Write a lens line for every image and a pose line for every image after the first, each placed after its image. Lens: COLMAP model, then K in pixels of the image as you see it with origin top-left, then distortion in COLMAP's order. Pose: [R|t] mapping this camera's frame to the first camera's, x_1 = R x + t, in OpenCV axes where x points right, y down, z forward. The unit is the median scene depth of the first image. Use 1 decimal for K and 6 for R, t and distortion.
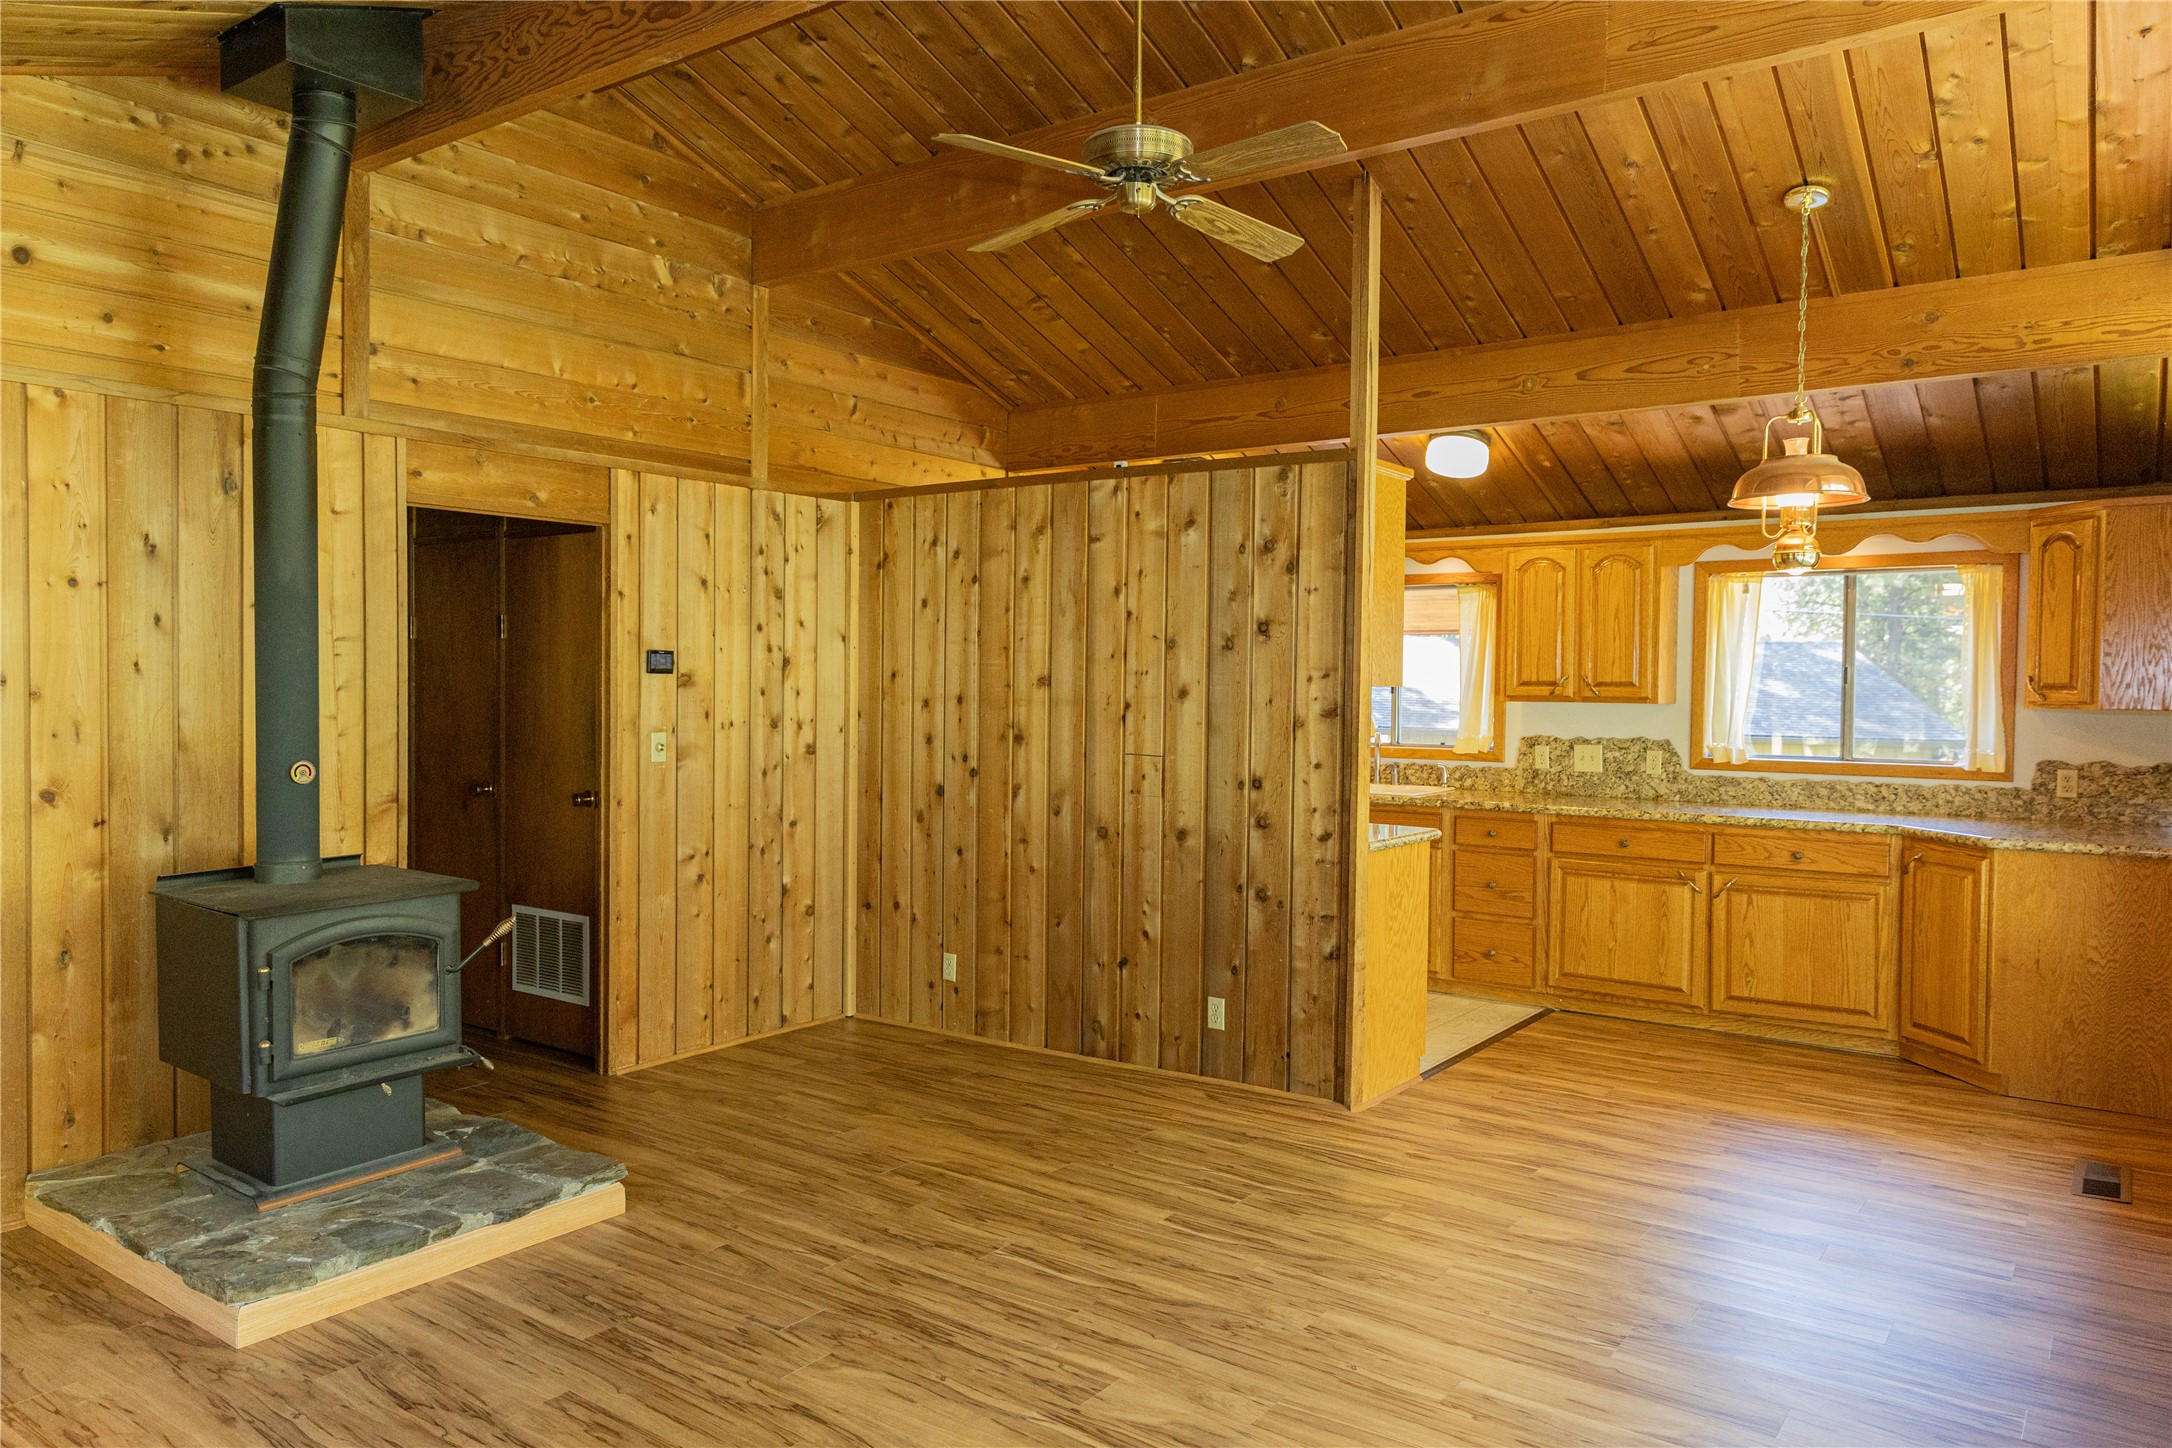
lens RADIAL K [[1479.5, 0, 1060.8], [0, 1479.5, 702.6], [0, 0, 1]] dist [0.014644, -0.008878]
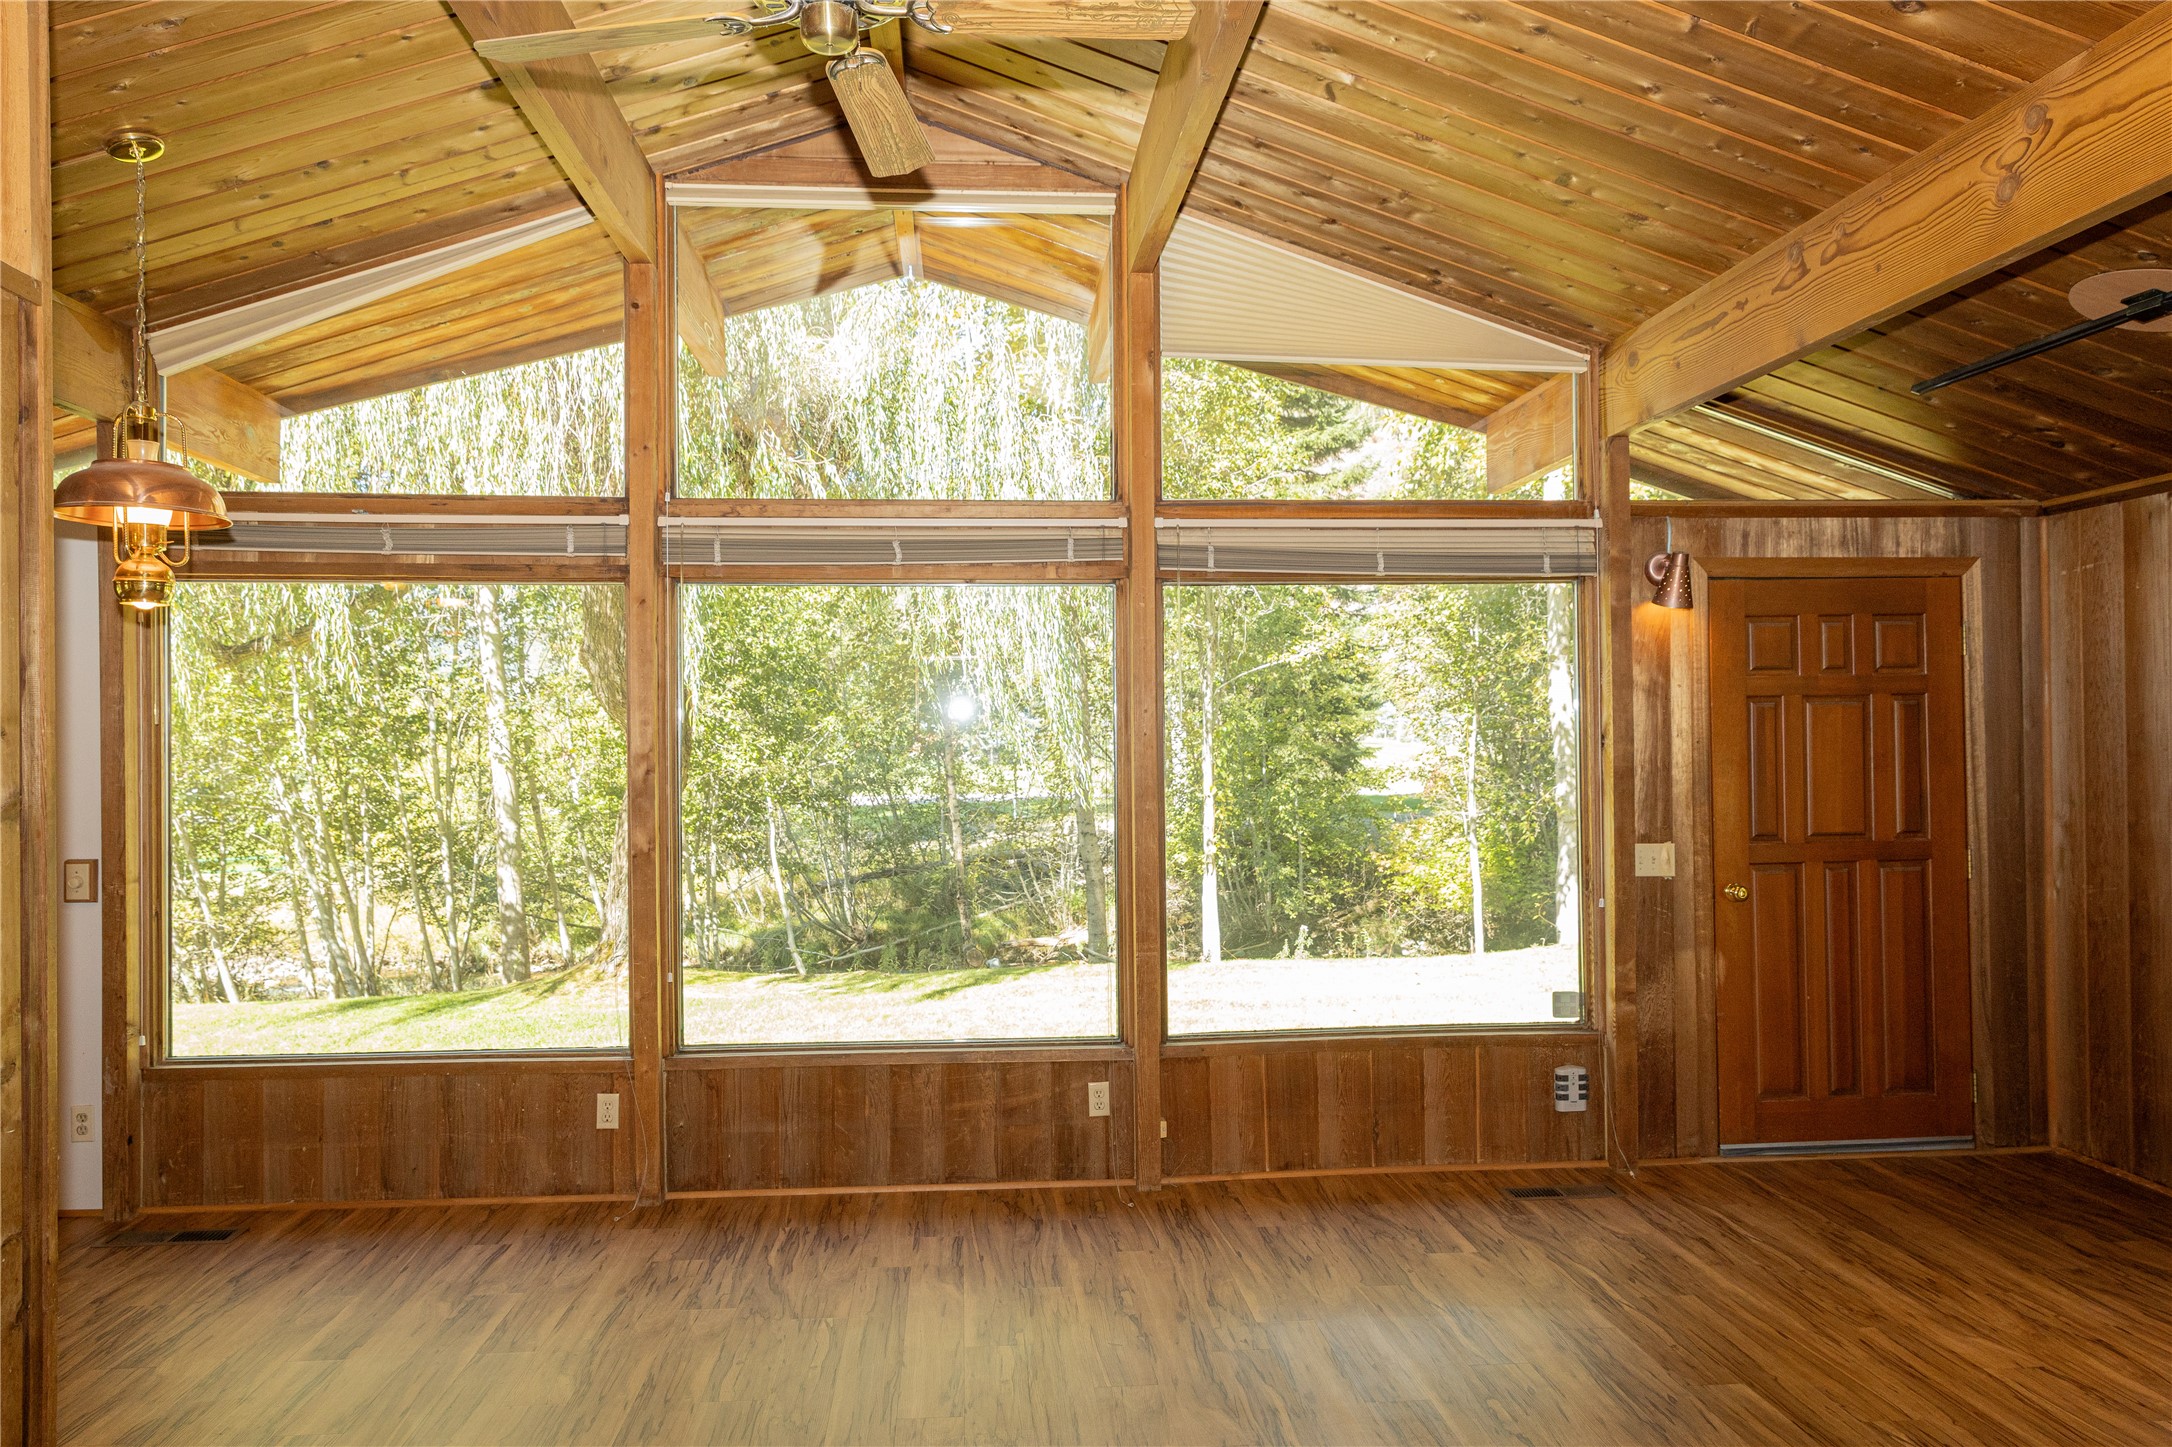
lens RADIAL K [[1479.5, 0, 1086.4], [0, 1479.5, 742.7], [0, 0, 1]] dist [0.014644, -0.008878]
pose [[-0.661378, -0.004098, 0.750042, -0.363965], [0.012694, 0.999781, 0.016656, -0.017822], [-0.749946, 0.020537, -0.661181, 0.934252]]
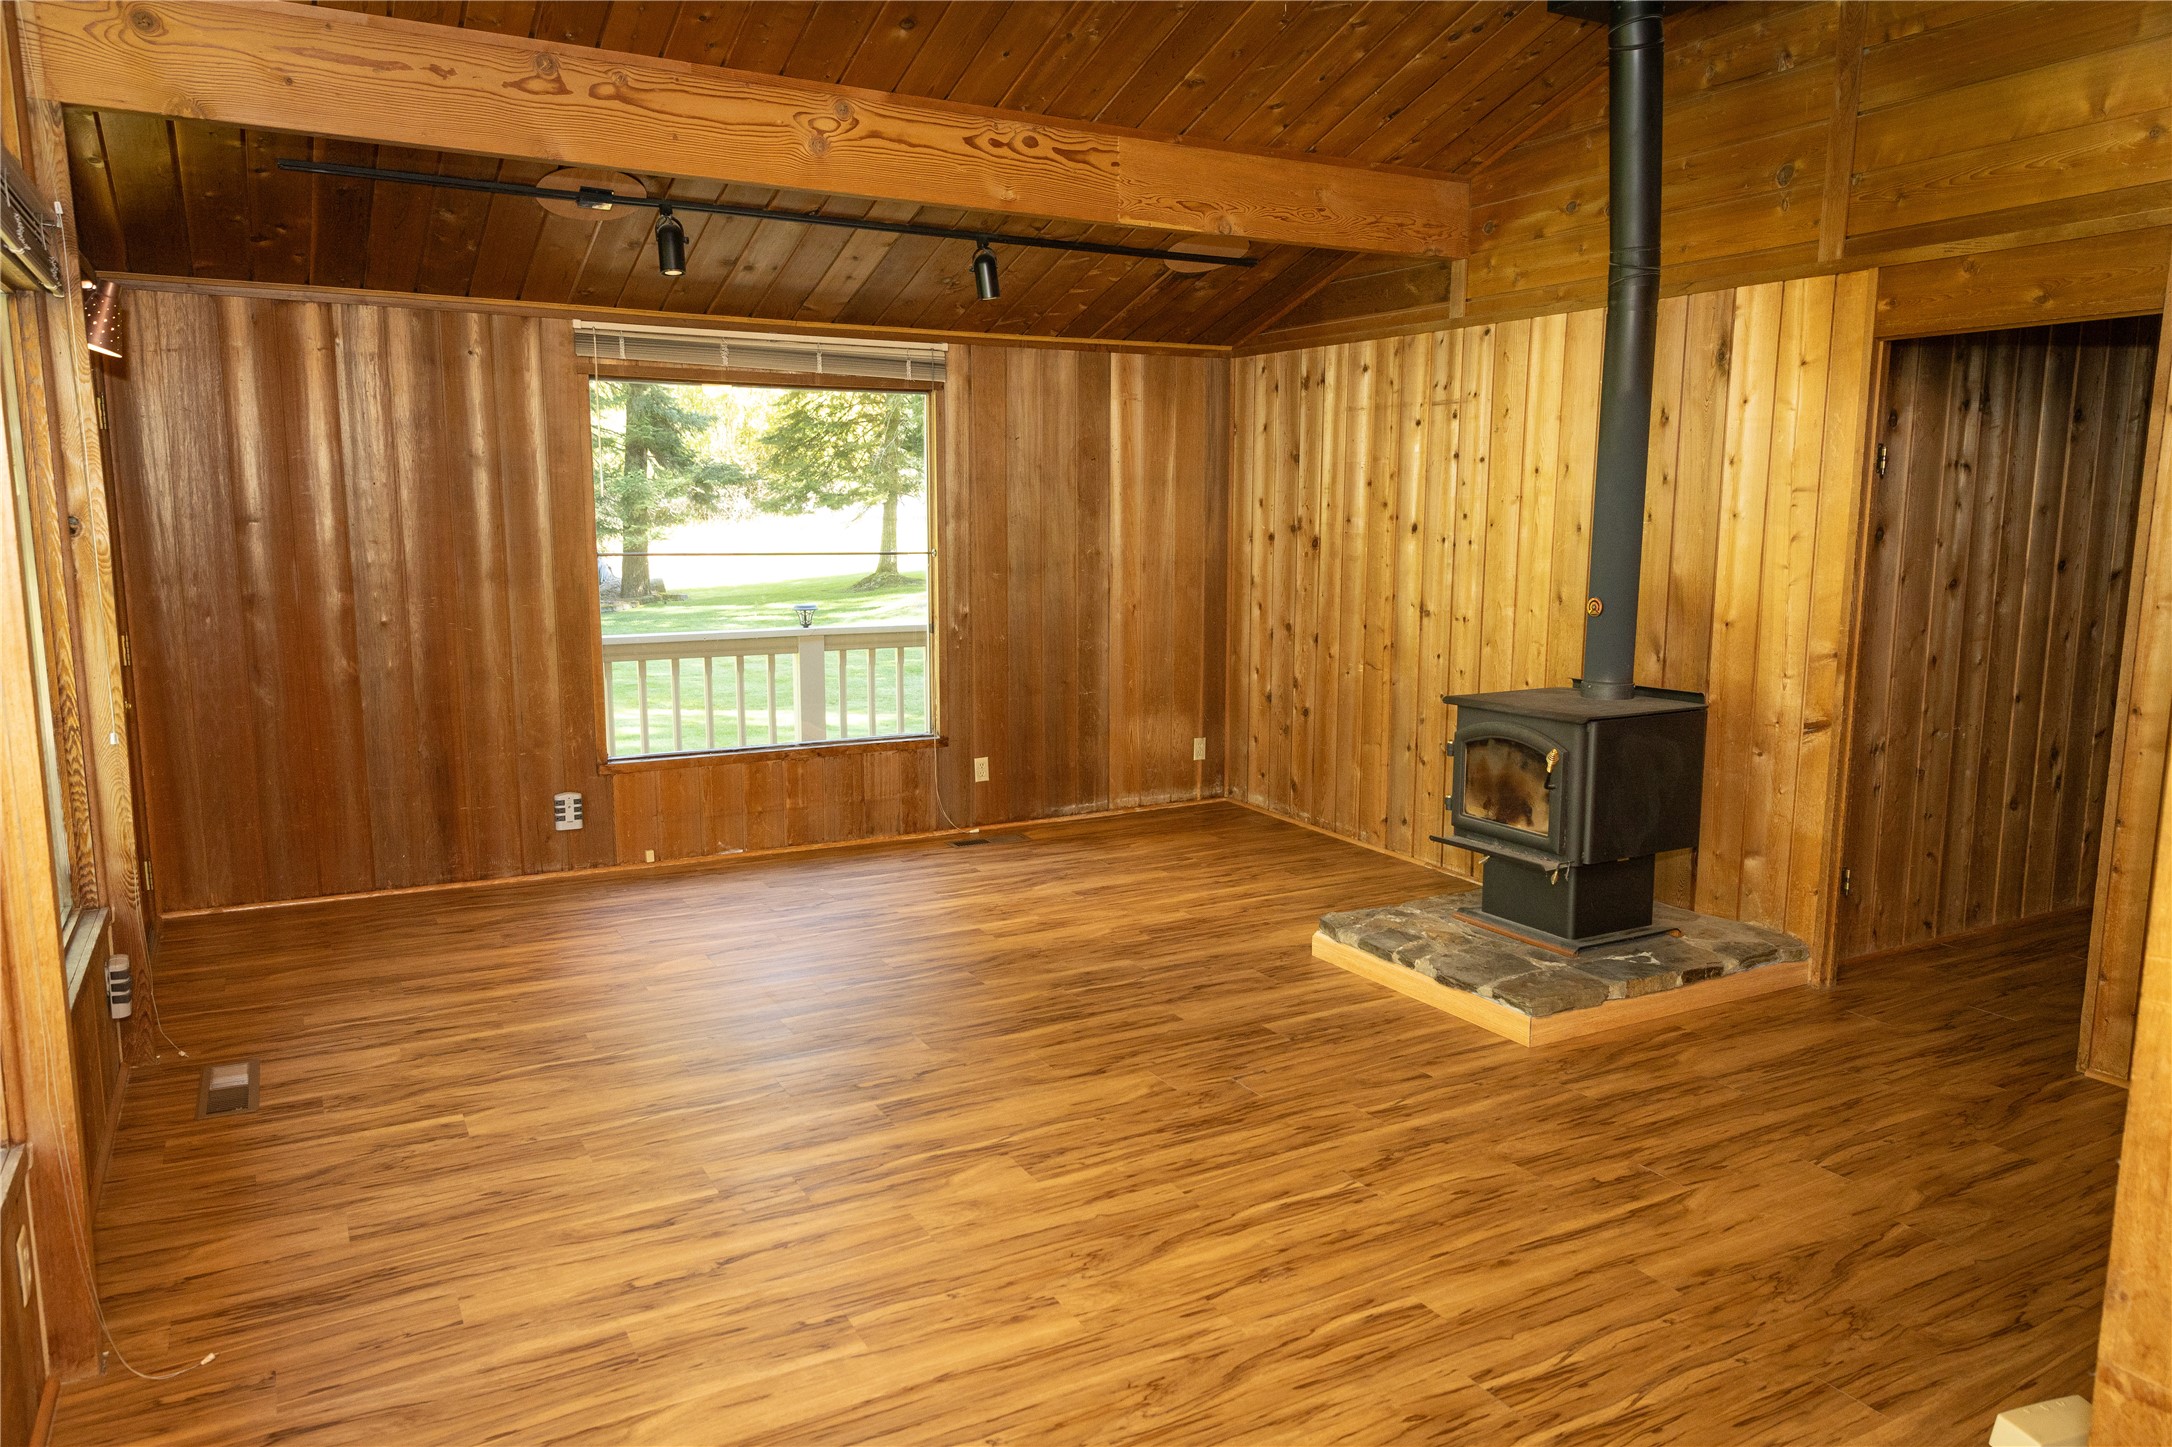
lens RADIAL K [[1479.5, 0, 1085.8], [0, 1479.5, 710.8], [0, 0, 1]] dist [0.014644, -0.008878]
pose [[-0.418264, 0.115302, -0.900978, 0.528825], [-0.022442, 0.990296, 0.137151, -0.018053], [0.908048, 0.077585, -0.411618, 0.800392]]
